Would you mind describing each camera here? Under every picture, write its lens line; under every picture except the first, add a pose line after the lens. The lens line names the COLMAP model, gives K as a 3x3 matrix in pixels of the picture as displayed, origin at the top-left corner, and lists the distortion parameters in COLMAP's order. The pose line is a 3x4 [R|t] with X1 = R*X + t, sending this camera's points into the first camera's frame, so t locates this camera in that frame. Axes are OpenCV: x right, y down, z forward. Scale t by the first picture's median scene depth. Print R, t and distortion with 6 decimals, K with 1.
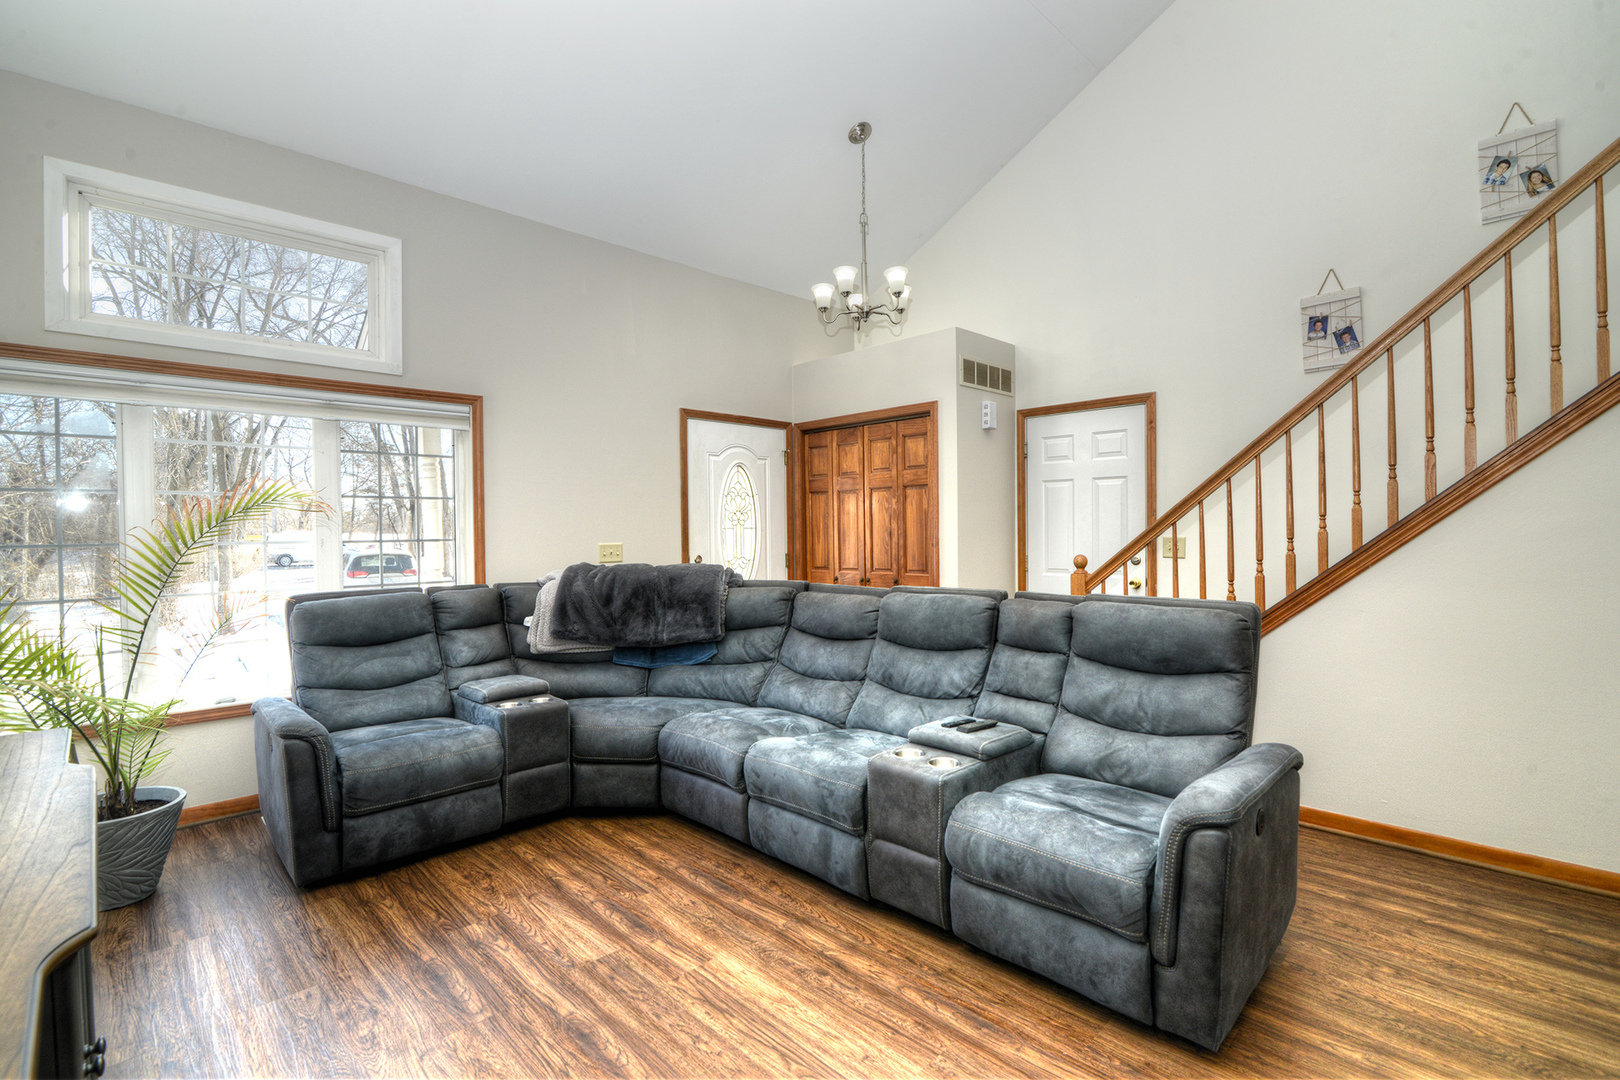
lens RADIAL K [[746.0, 0, 810.0], [0, 746.0, 540.0], [0, 0, 1]] dist [-0.017015, -0.000668]
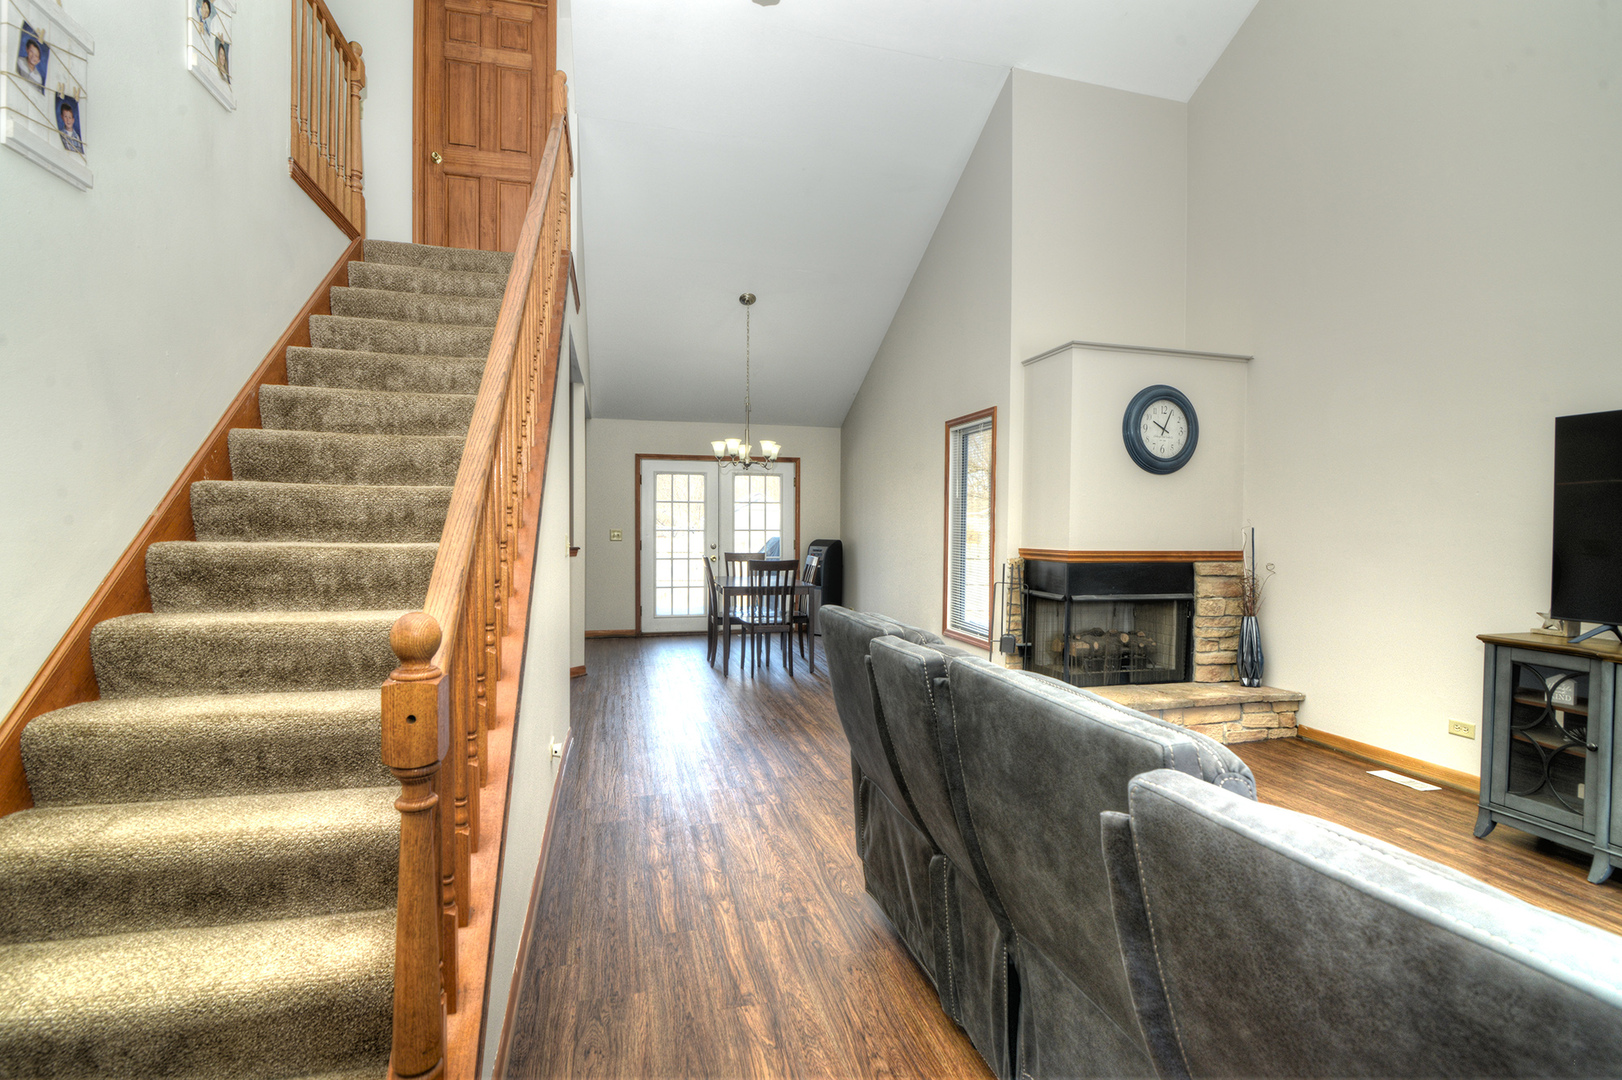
lens RADIAL K [[747.0, 0, 811.0], [0, 747.0, 540.0], [0, 0, 1]] dist [-0.017015, -0.000668]
pose [[-0.866414, -0.007342, 0.499273, 0.086909], [0.006547, 0.999639, 0.026062, -0.015919], [-0.499284, 0.025849, -0.866053, 1.188349]]
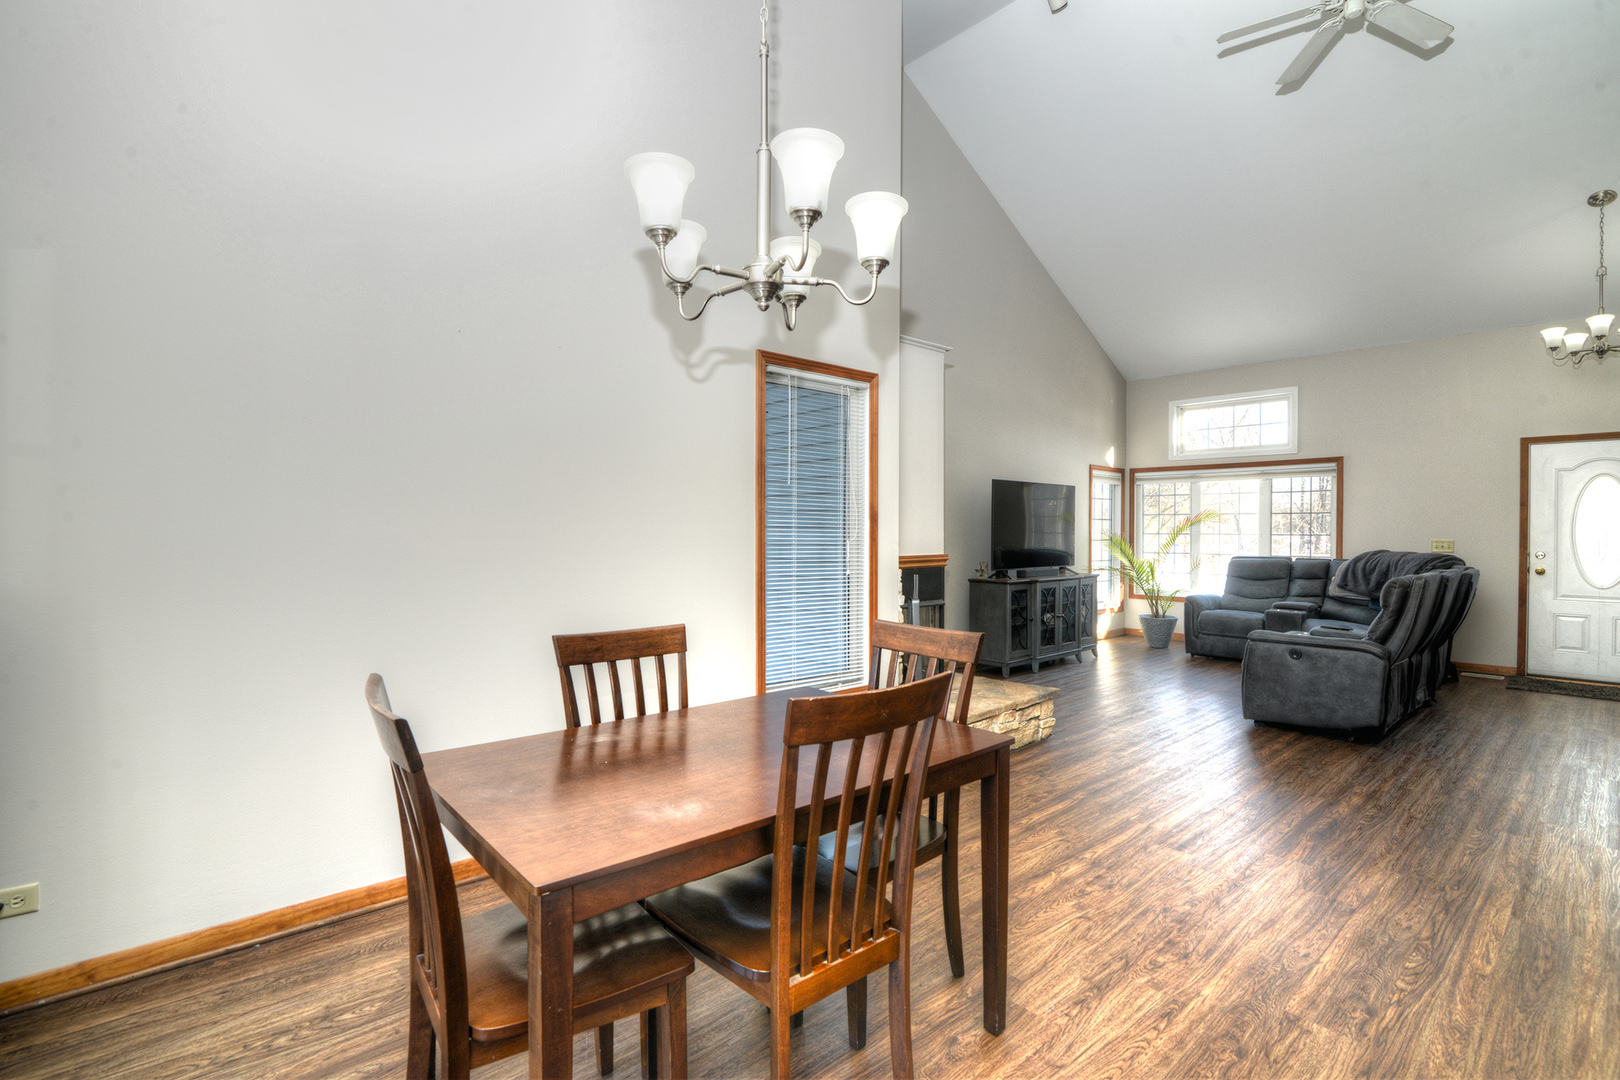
lens RADIAL K [[747.4, 0, 798.3], [0, 747.4, 536.1], [0, 0, 1]] dist [-0.021556, 0.000318]
pose [[-0.056744, 0.017296, -0.998239, 1.563615], [-0.015995, 0.999706, 0.018231, -0.011058], [0.998261, 0.017001, -0.056451, -0.245763]]
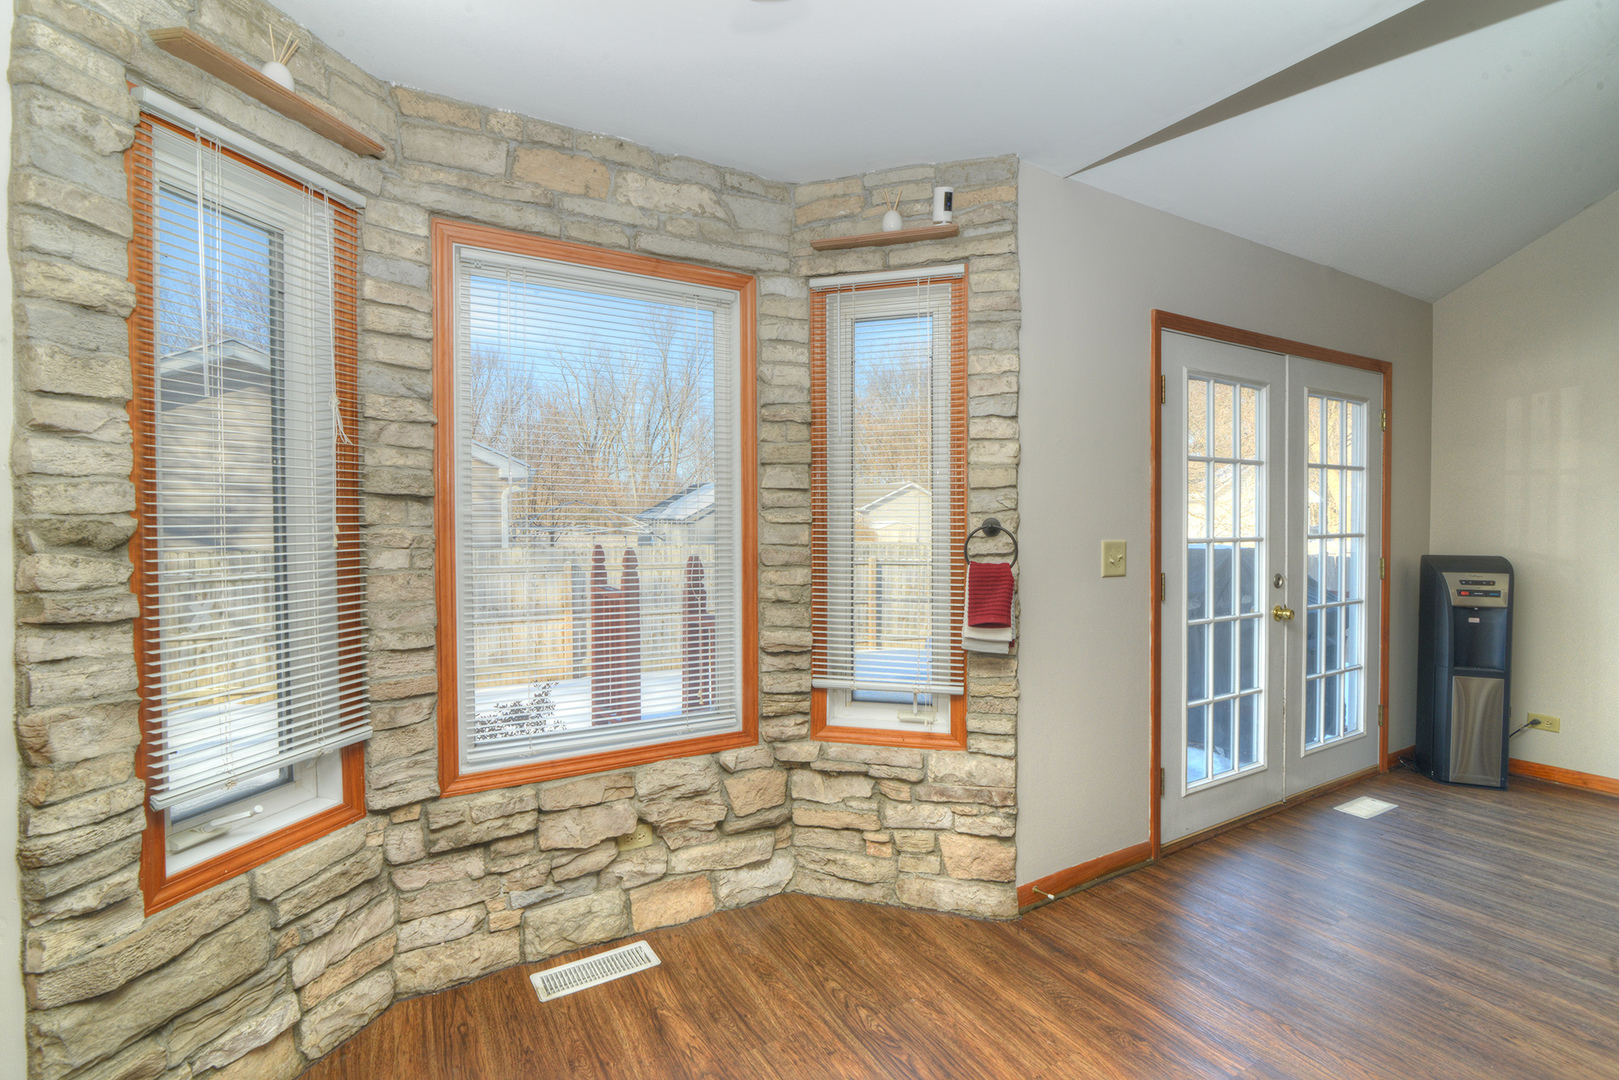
lens RADIAL K [[739.7, 0, 808.2], [0, 739.7, 538.0], [0, 0, 1]] dist [-0.020220, 0.000378]
pose [[-0.967697, 0.007338, 0.252008, 1.783615], [0.014705, 0.999517, 0.027363, -0.019498], [-0.251685, 0.030184, -0.967338, 0.315871]]
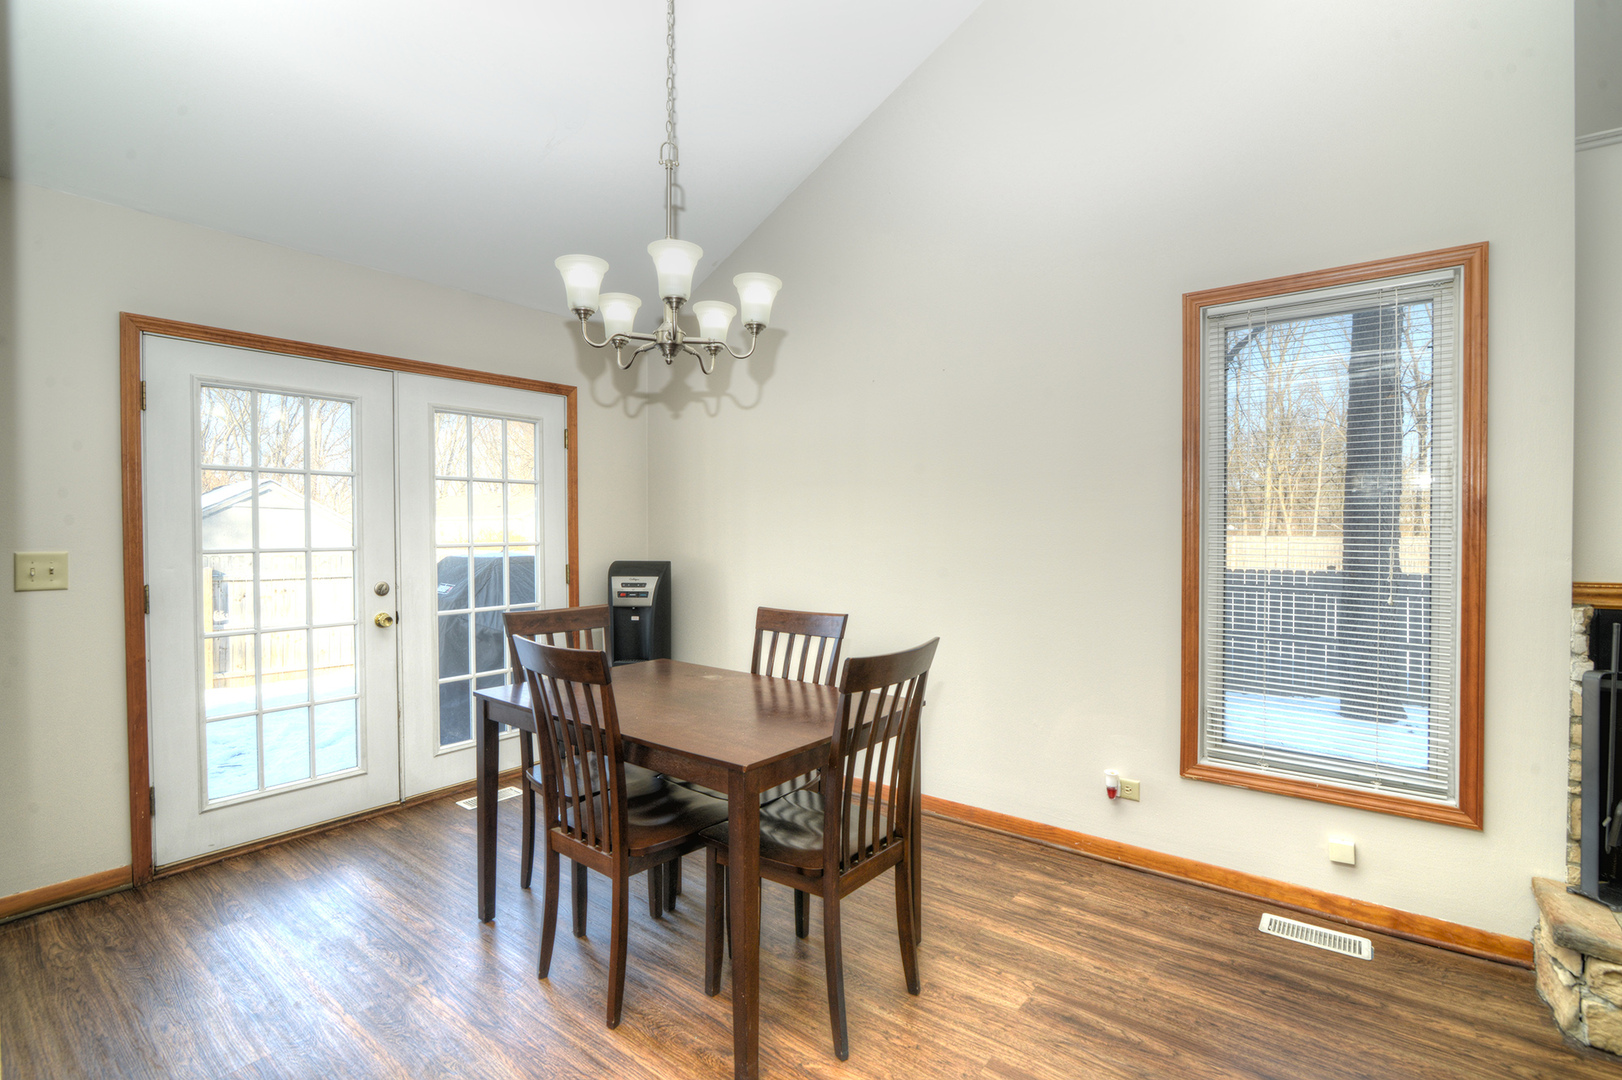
lens RADIAL K [[747.0, 0, 811.0], [0, 747.0, 540.0], [0, 0, 1]] dist [-0.017015, -0.000668]
pose [[-0.991721, 0.012602, -0.127788, 1.083628], [0.009346, 0.999617, 0.026044, -0.015206], [0.128068, 0.024634, -0.991459, 0.305695]]
